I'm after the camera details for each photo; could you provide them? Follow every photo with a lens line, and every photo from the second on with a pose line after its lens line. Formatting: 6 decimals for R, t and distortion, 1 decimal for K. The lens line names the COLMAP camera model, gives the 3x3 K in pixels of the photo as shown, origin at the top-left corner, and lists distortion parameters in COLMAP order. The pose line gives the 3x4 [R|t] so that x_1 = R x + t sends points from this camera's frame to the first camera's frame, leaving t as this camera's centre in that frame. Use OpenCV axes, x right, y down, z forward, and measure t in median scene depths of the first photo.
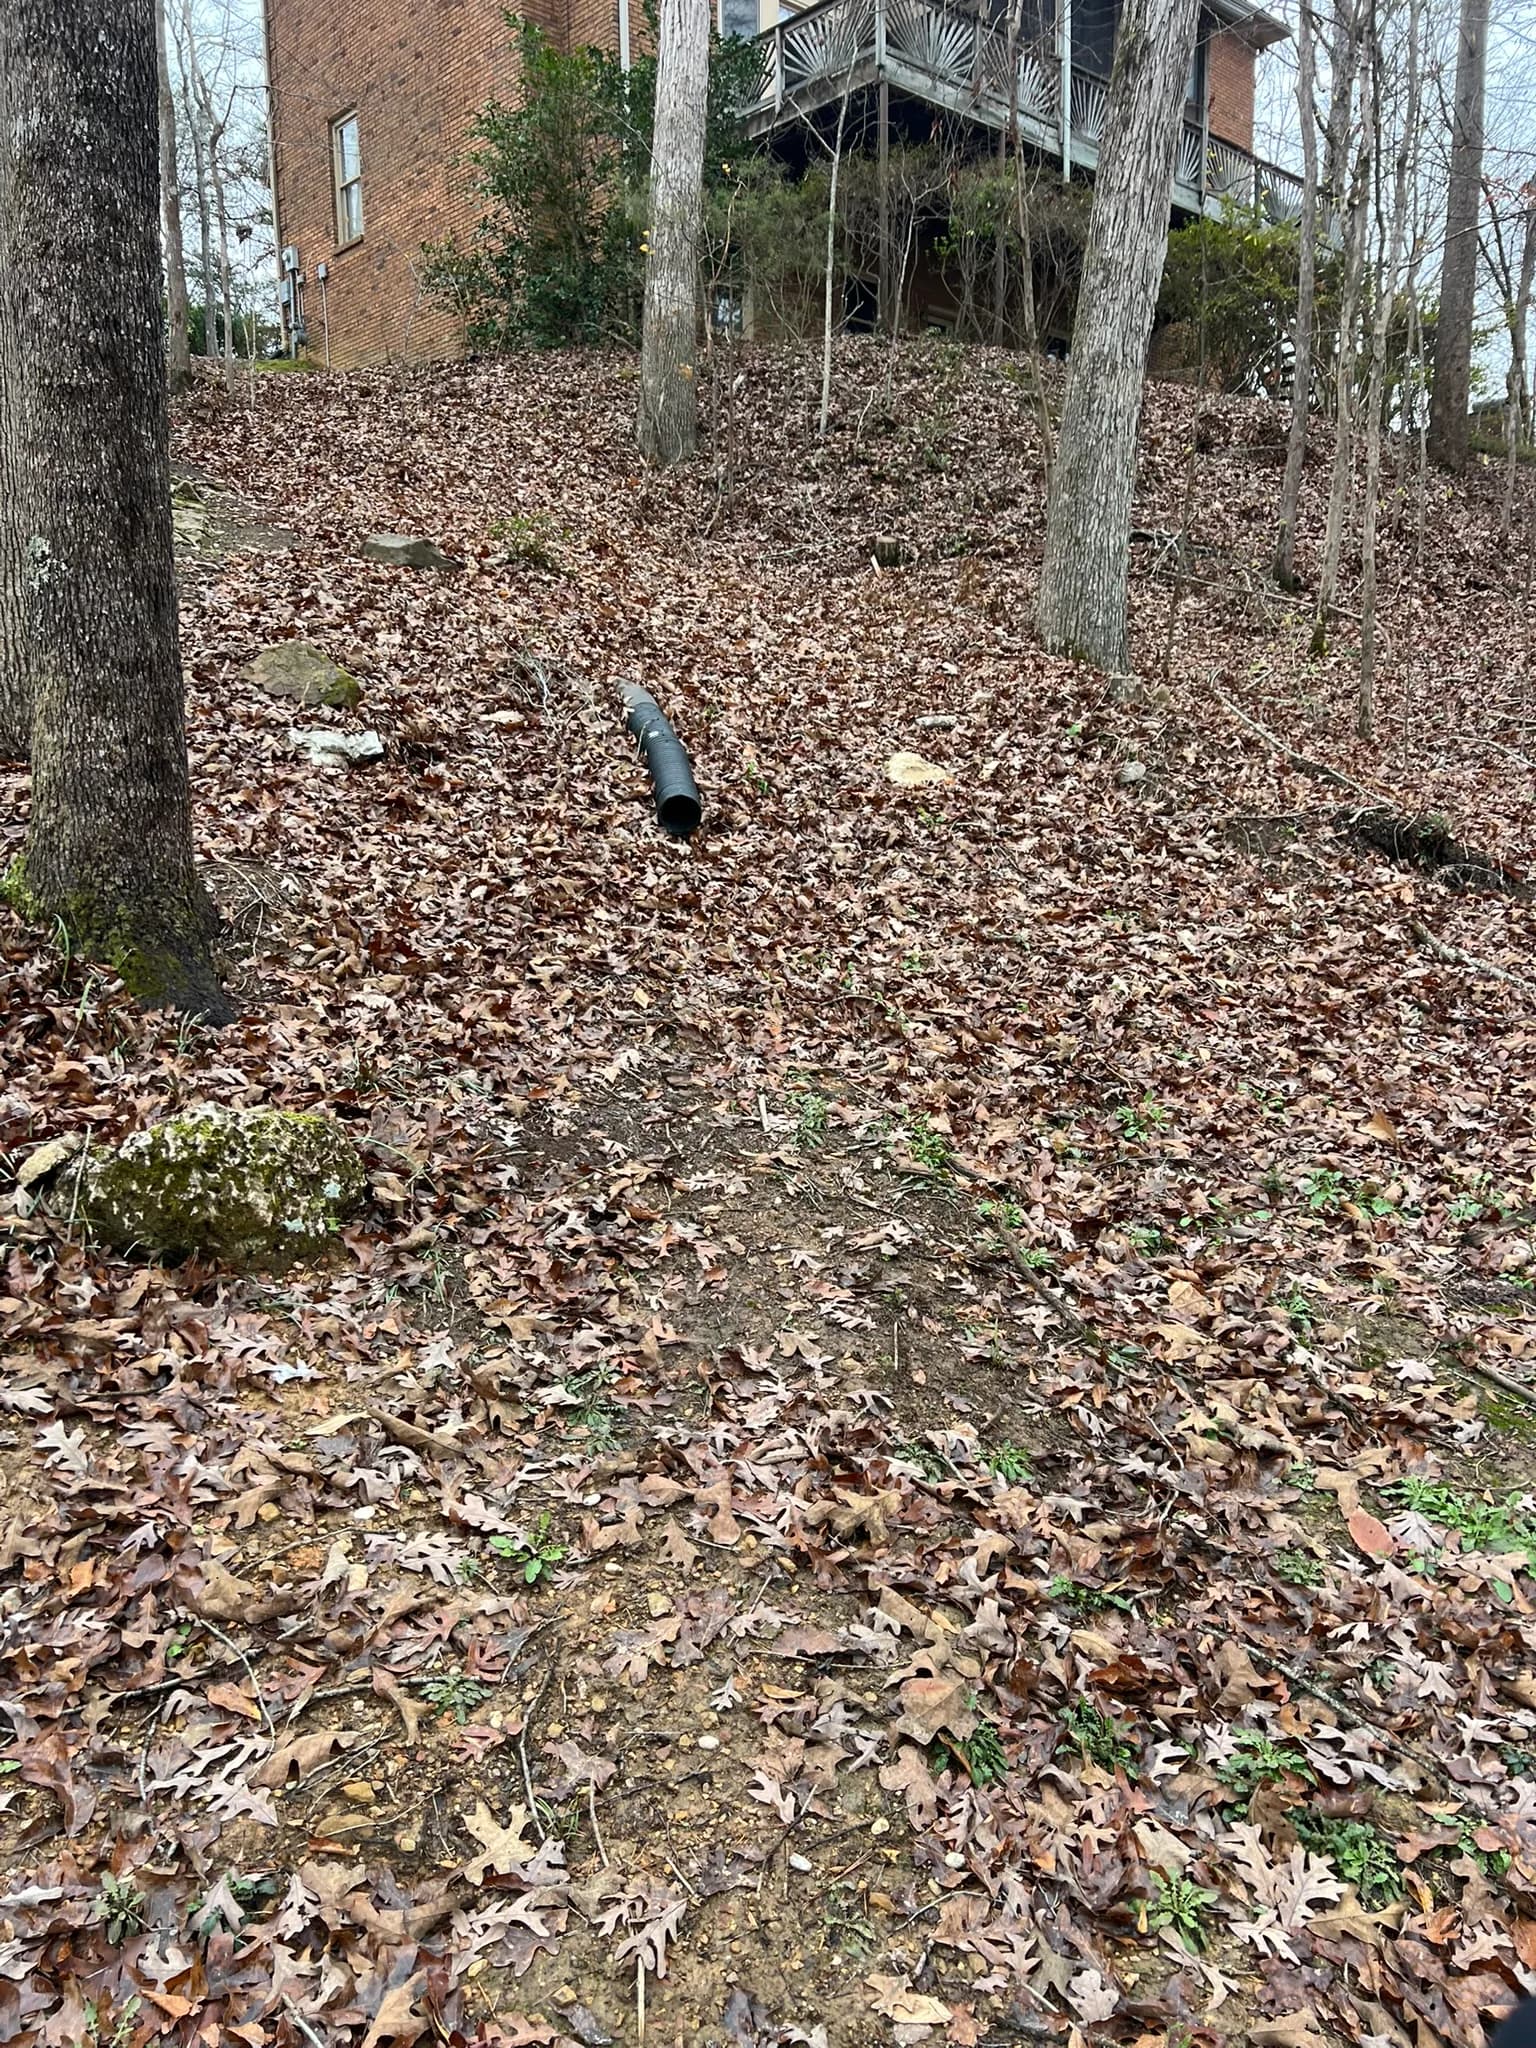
lens RADIAL K [[1531.0, 0, 758.0], [0, 1531.0, 1036.9], [0, 0, 1]] dist [0.025833, -0.014505]
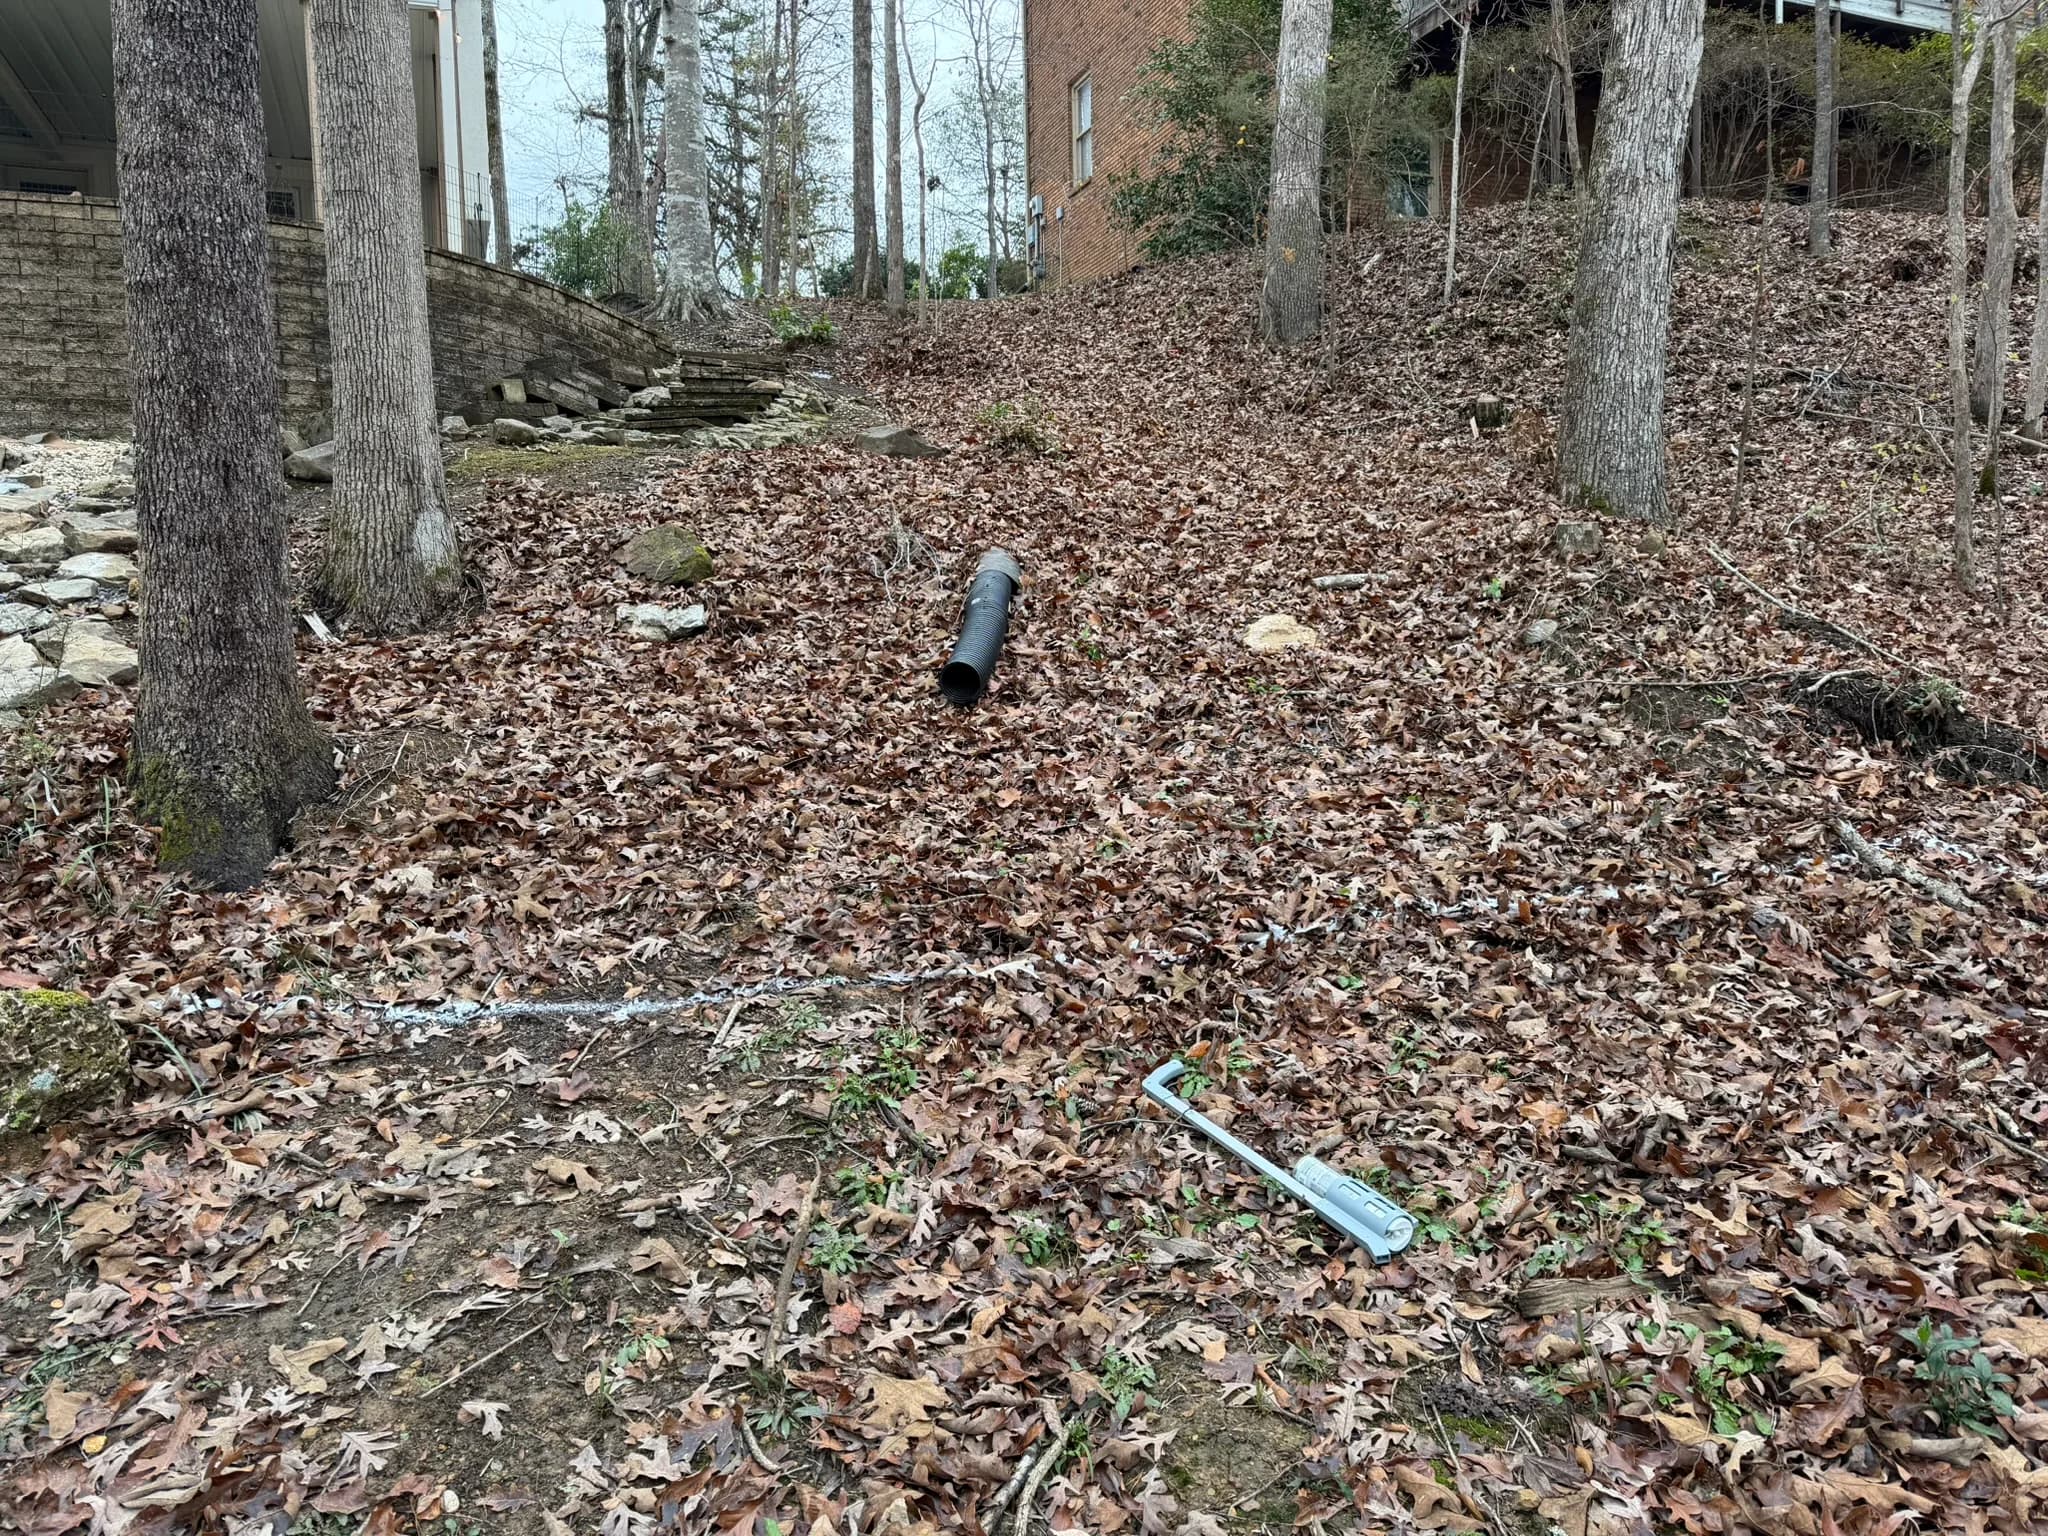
lens RADIAL K [[1438.4, 0, 1013.6], [0, 1438.4, 763.2], [0, 0, 1]] dist [0.038972, -0.041929]
pose [[0.936248, 0.015191, -0.351010, 0.259074], [-0.047889, 0.995258, -0.084663, -0.020658], [0.348060, 0.096076, 0.932536, 0.171492]]
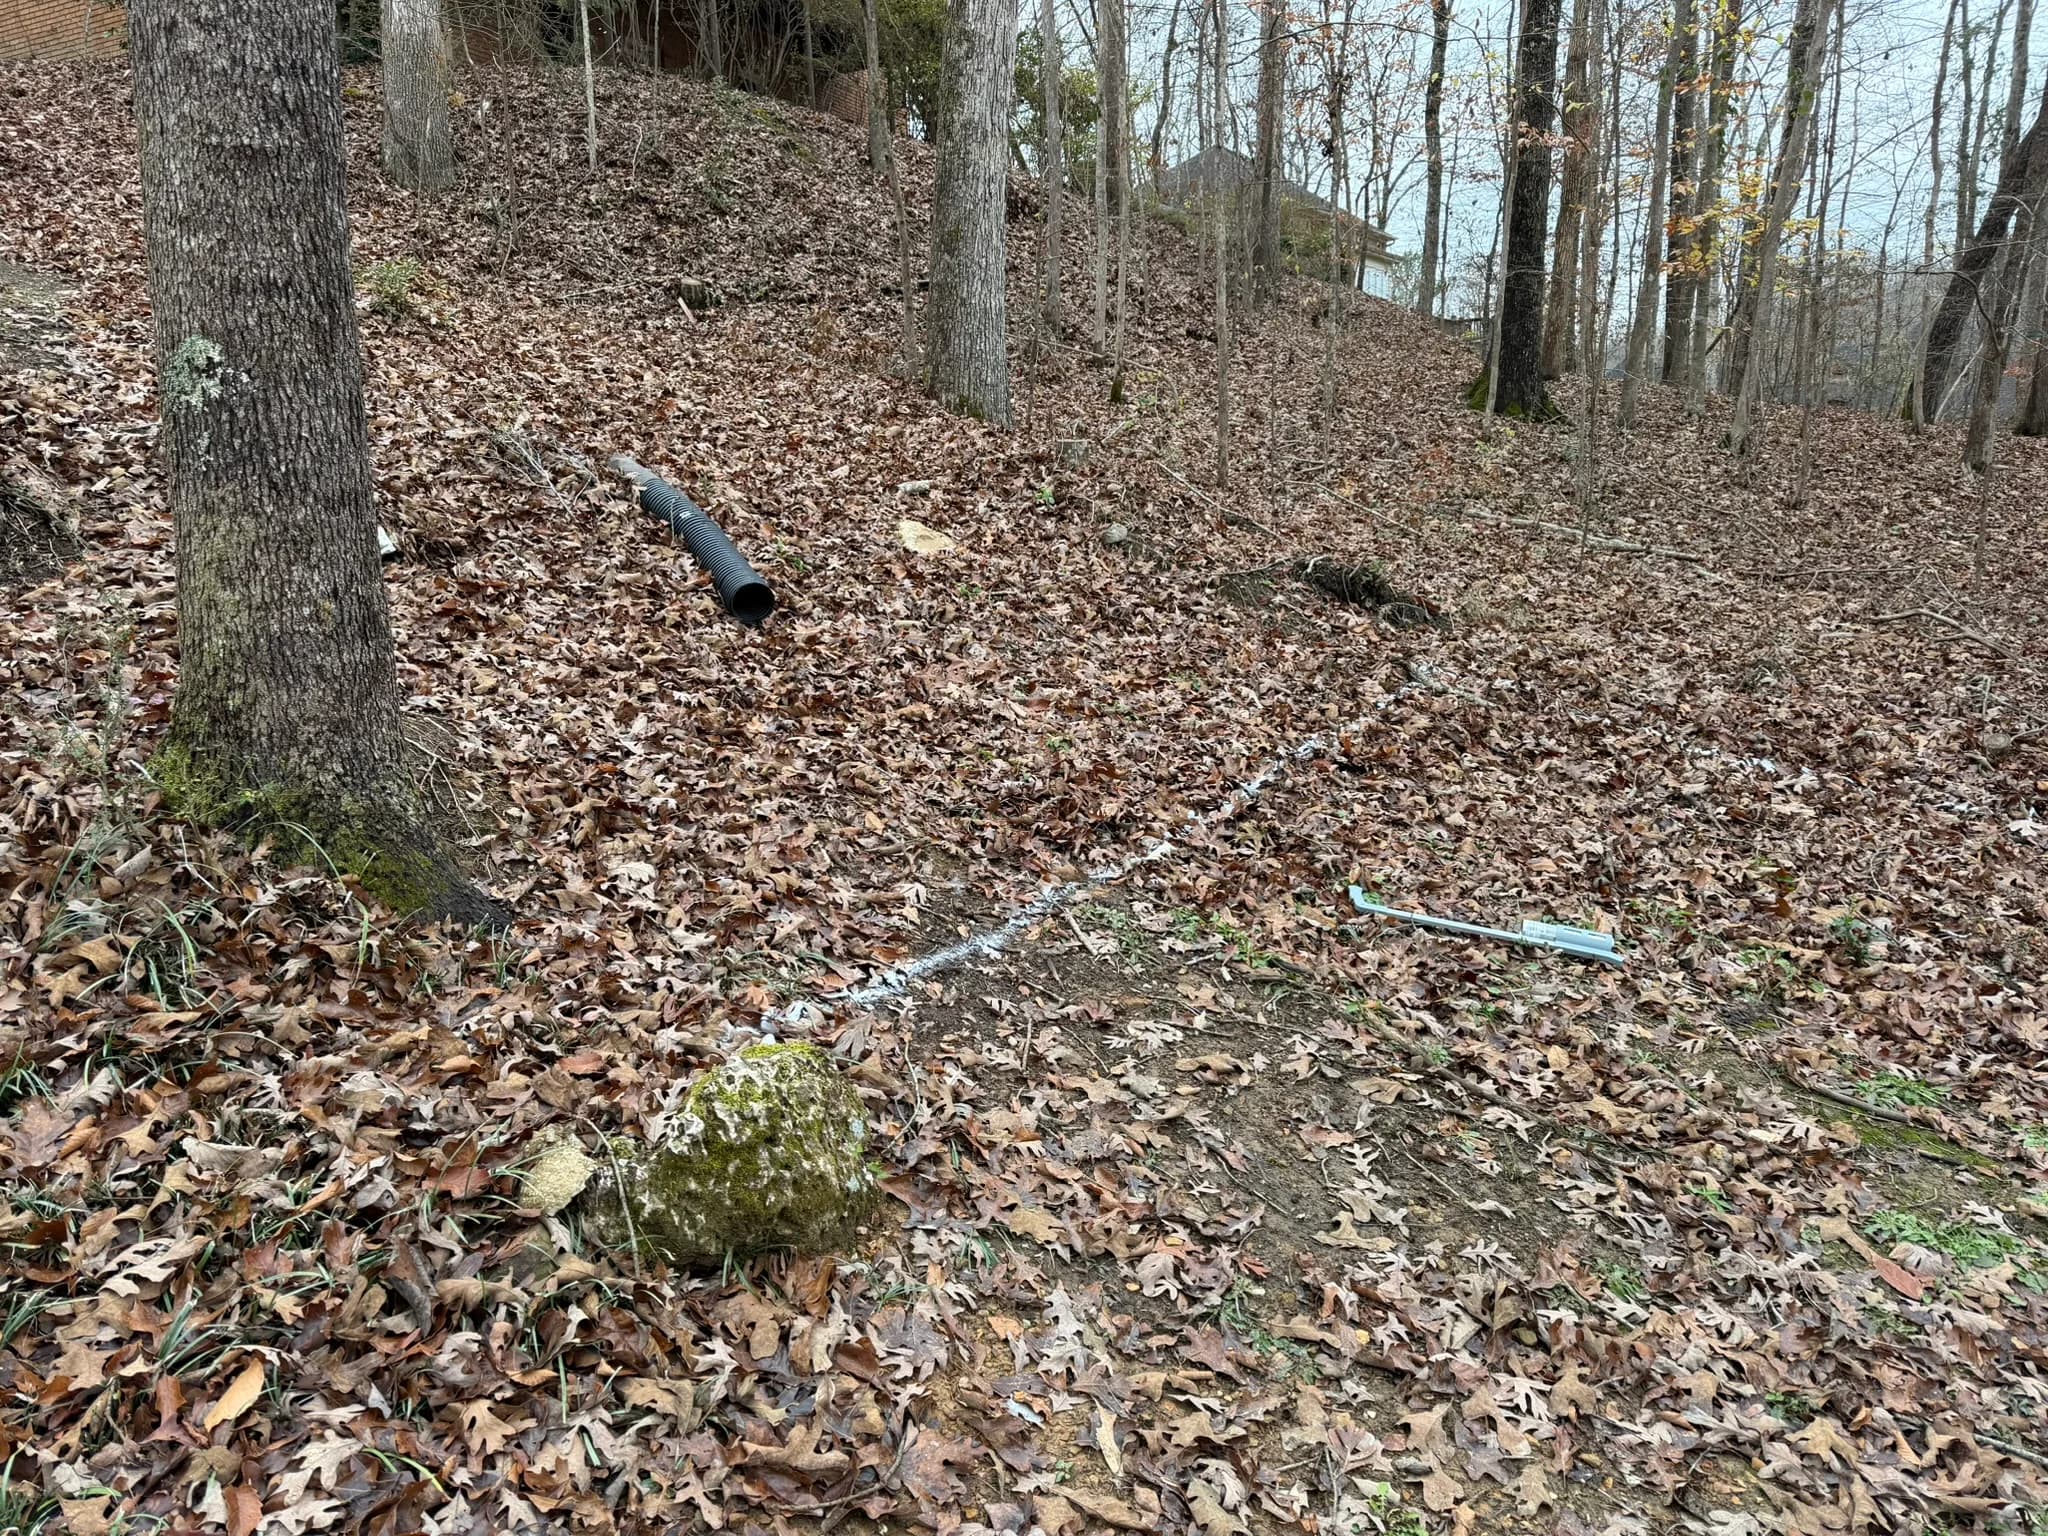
lens RADIAL K [[1438.4, 0, 1012.3], [0, 1438.4, 765.7], [0, 0, 1]] dist [0.038972, -0.041929]
pose [[0.922337, -0.100849, 0.372993, -0.218448], [0.092923, 0.994901, 0.039219, -0.058217], [-0.375046, -0.001514, 0.927005, 0.098621]]
